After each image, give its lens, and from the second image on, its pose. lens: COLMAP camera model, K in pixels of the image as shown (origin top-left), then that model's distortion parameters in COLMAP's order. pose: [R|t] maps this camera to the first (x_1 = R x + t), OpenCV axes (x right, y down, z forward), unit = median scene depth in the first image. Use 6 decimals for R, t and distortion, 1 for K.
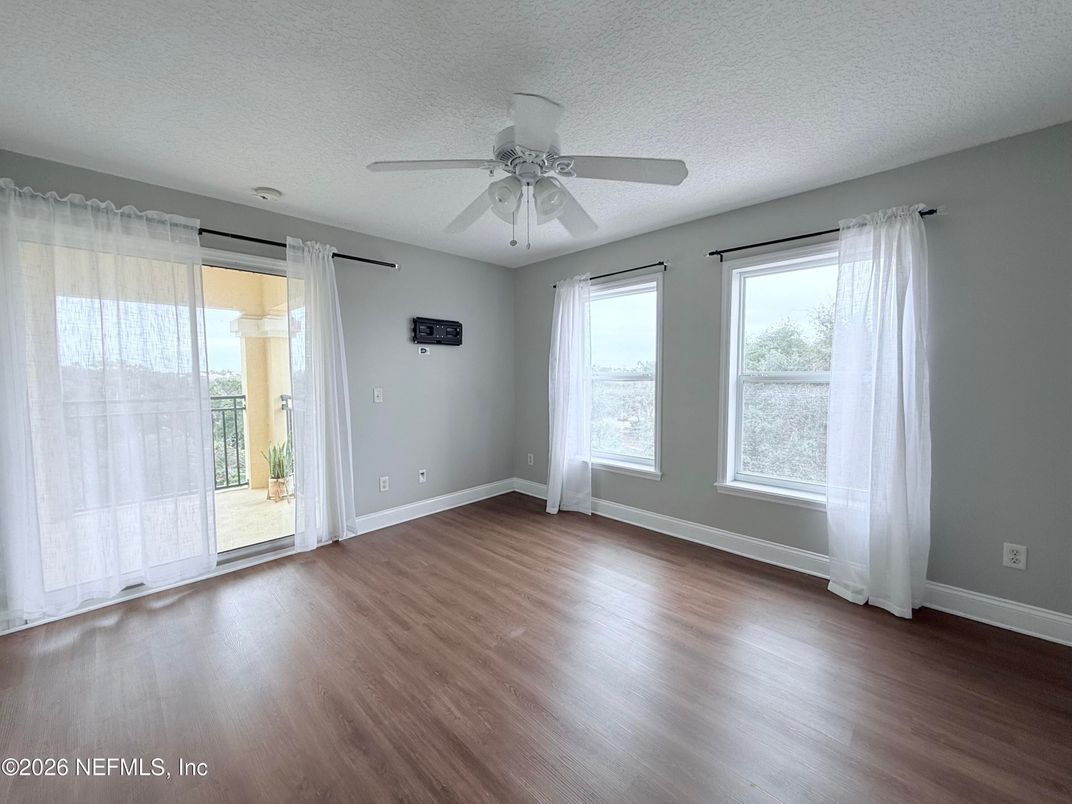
lens RADIAL K [[427.1, 0, 532.7], [0, 427.1, 399.6], [0, 0, 1]] dist [0.000015, 0.000225]
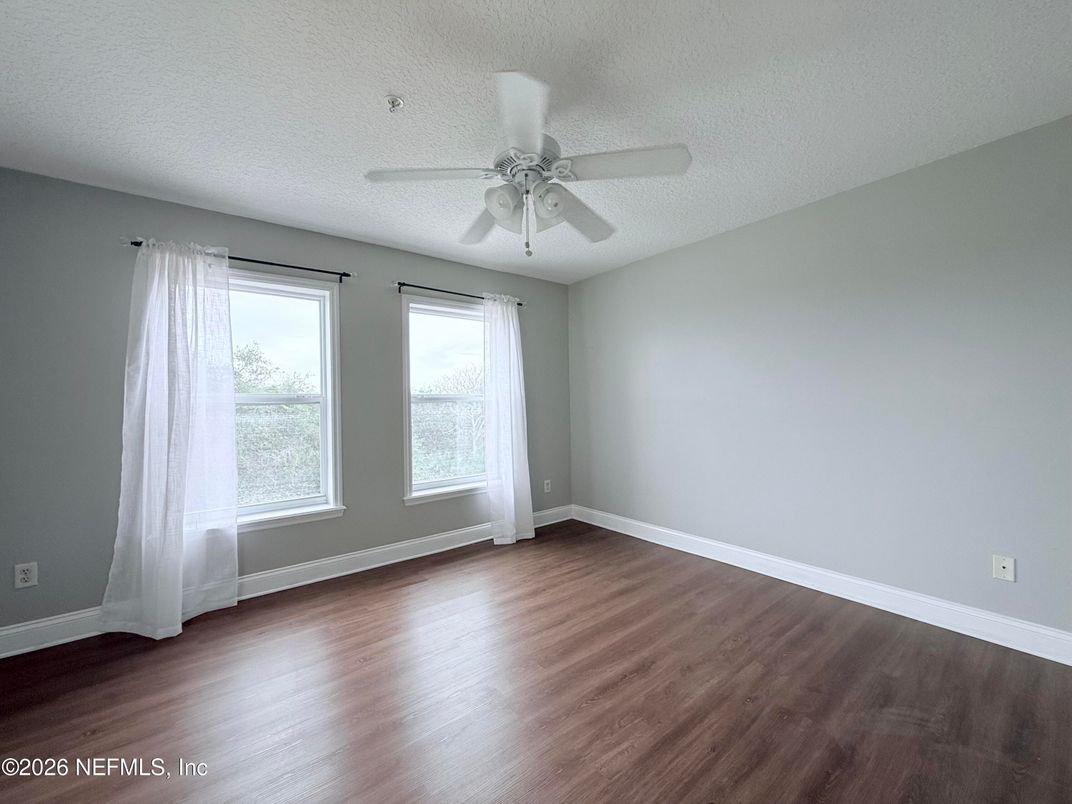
lens RADIAL K [[427.1, 0, 532.7], [0, 427.1, 399.6], [0, 0, 1]] dist [0.000015, 0.000225]
pose [[0.127305, 0.009067, 0.991822, -0.600654], [0.075759, 0.996948, -0.018838, -0.003621], [-0.988966, 0.077538, 0.126230, 0.547395]]
